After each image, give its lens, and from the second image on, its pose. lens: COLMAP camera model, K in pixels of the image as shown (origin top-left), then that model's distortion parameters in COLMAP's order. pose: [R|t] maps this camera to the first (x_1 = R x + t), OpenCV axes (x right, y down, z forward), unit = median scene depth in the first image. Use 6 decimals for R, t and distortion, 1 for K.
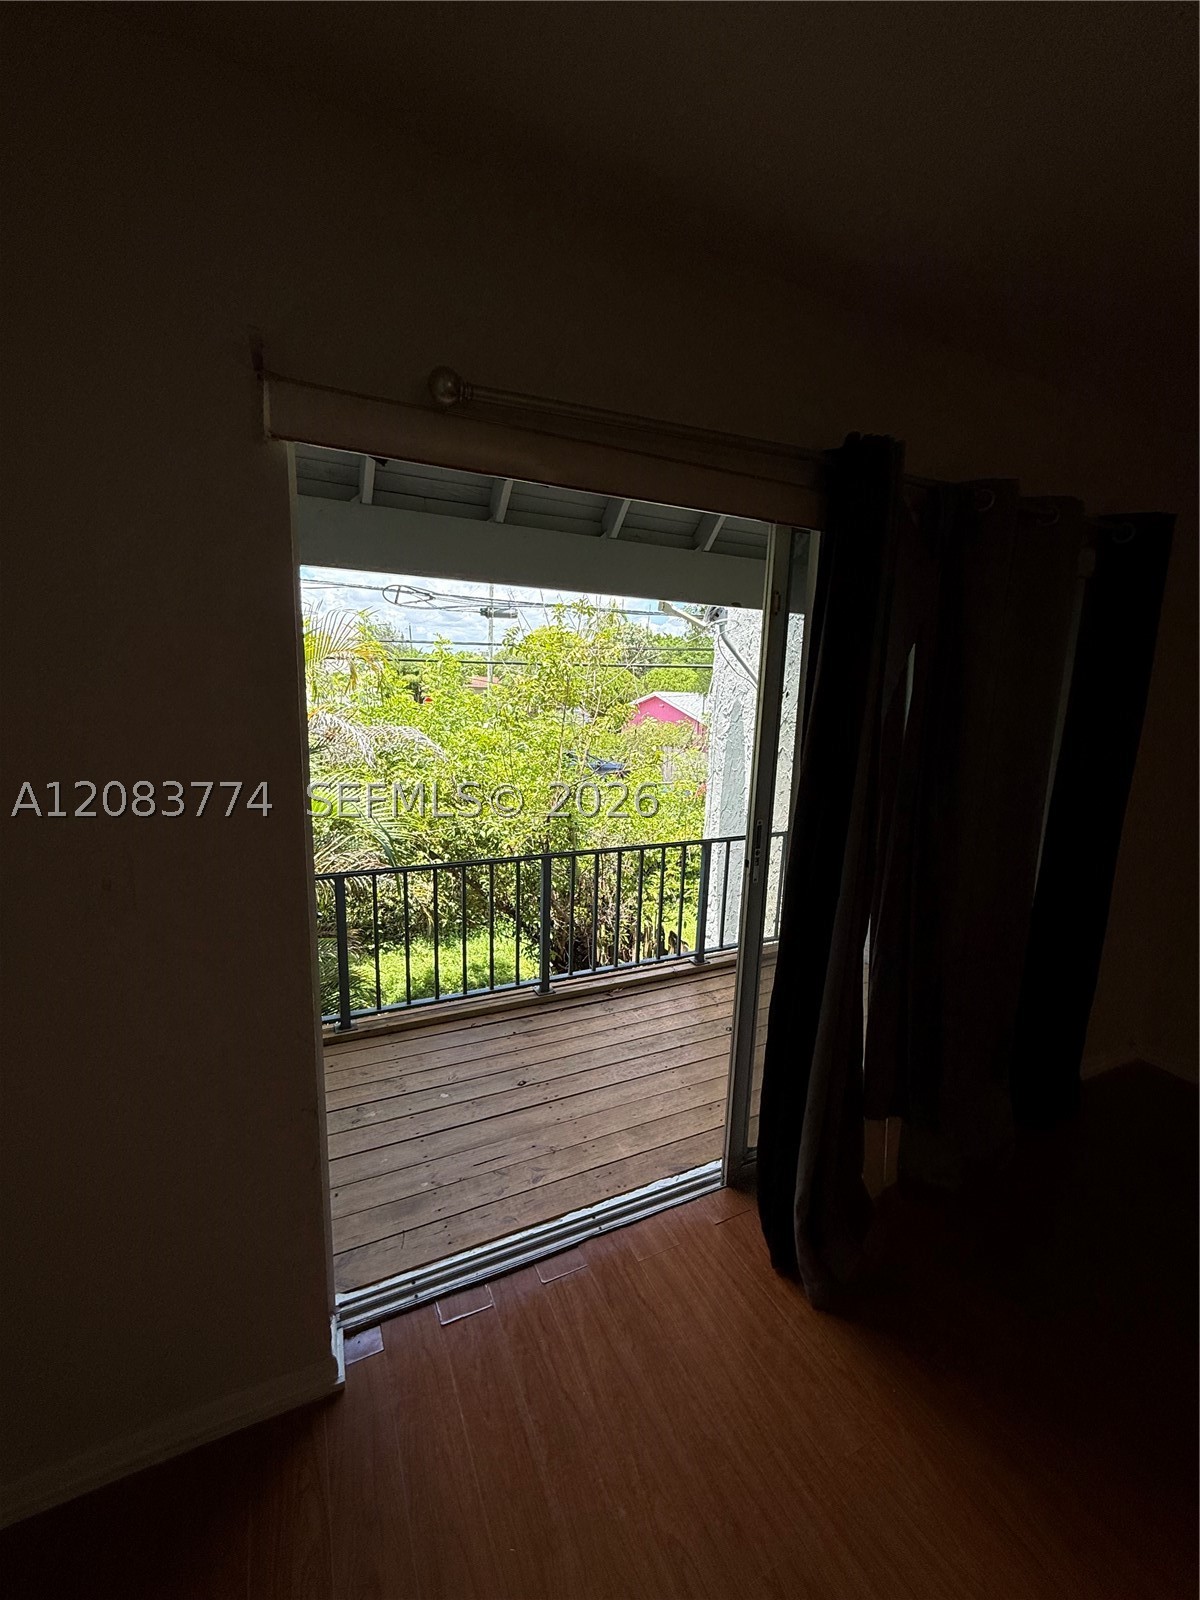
lens RADIAL K [[637.8, 0, 600.8], [0, 637.8, 795.4], [0, 0, 1]] dist [0.000513, 0.000225]
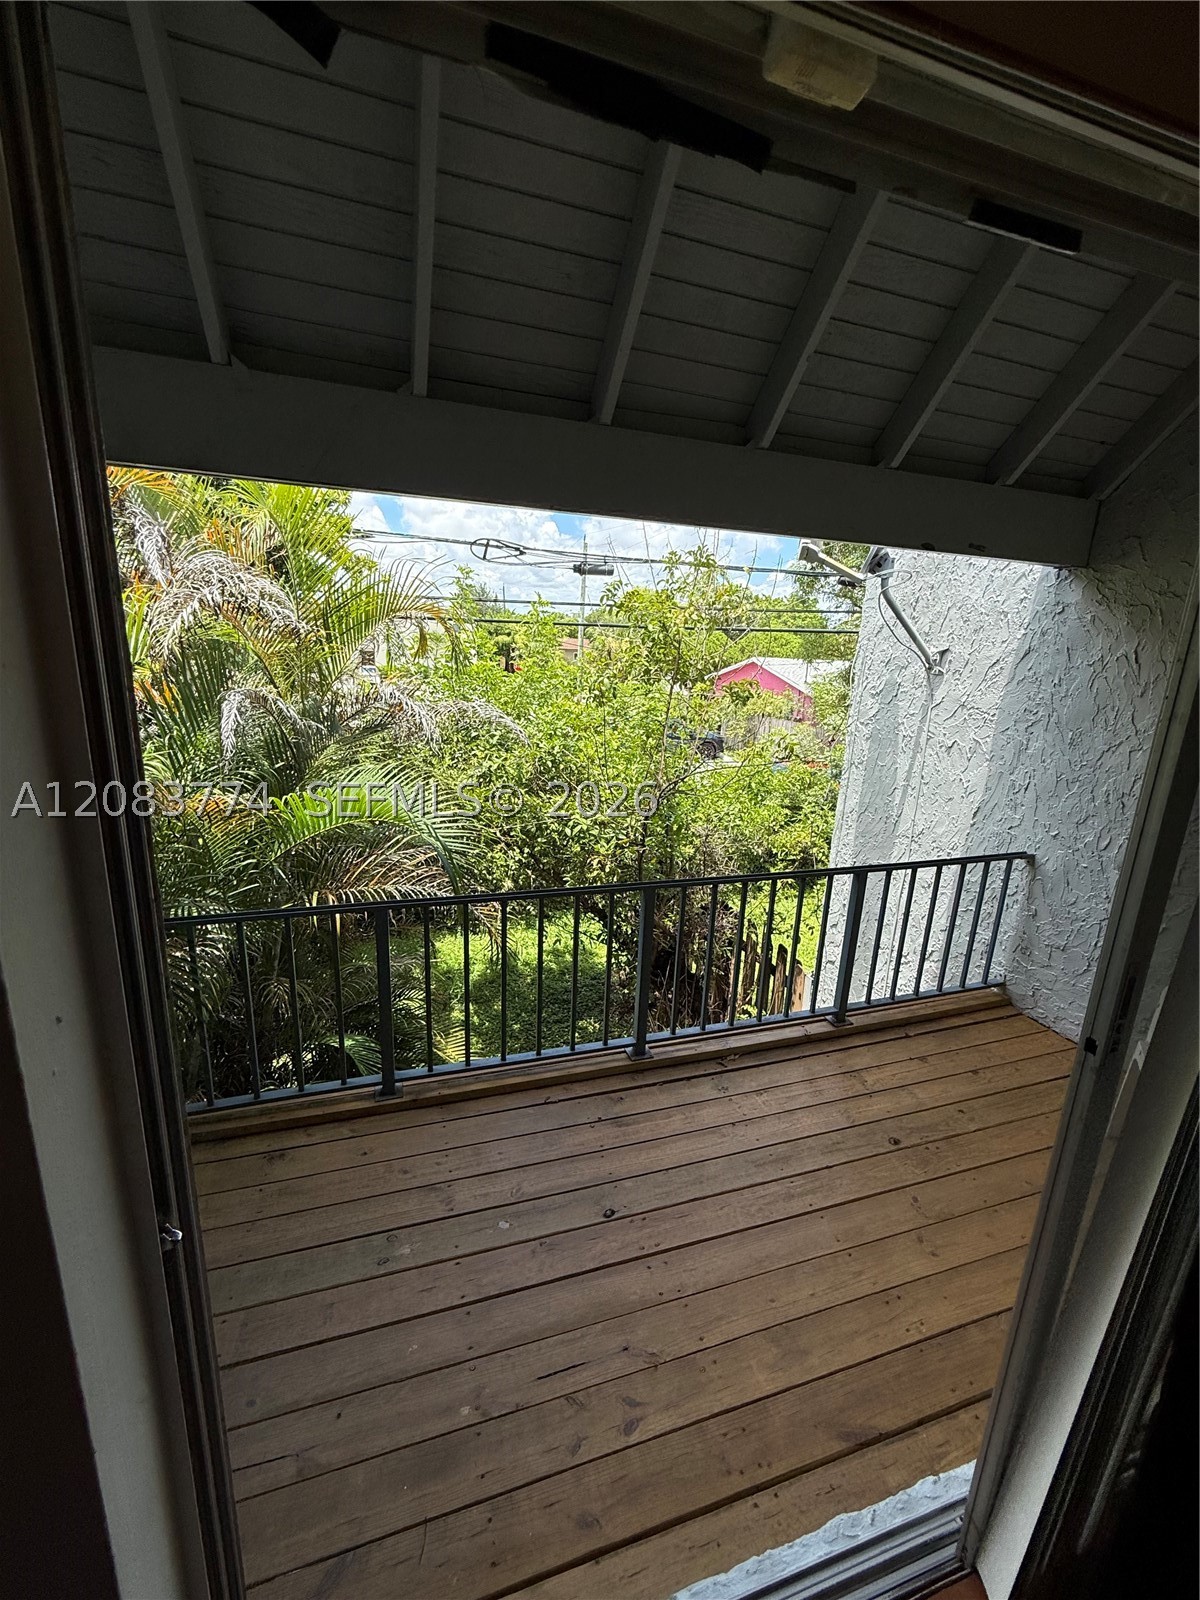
lens RADIAL K [[637.8, 0, 600.8], [0, 637.8, 795.4], [0, 0, 1]] dist [0.000513, 0.000225]
pose [[0.990376, 0.043400, -0.131424, -0.036980], [-0.035912, 0.997622, 0.058824, -0.041958], [0.133664, -0.053539, 0.989579, 0.193251]]
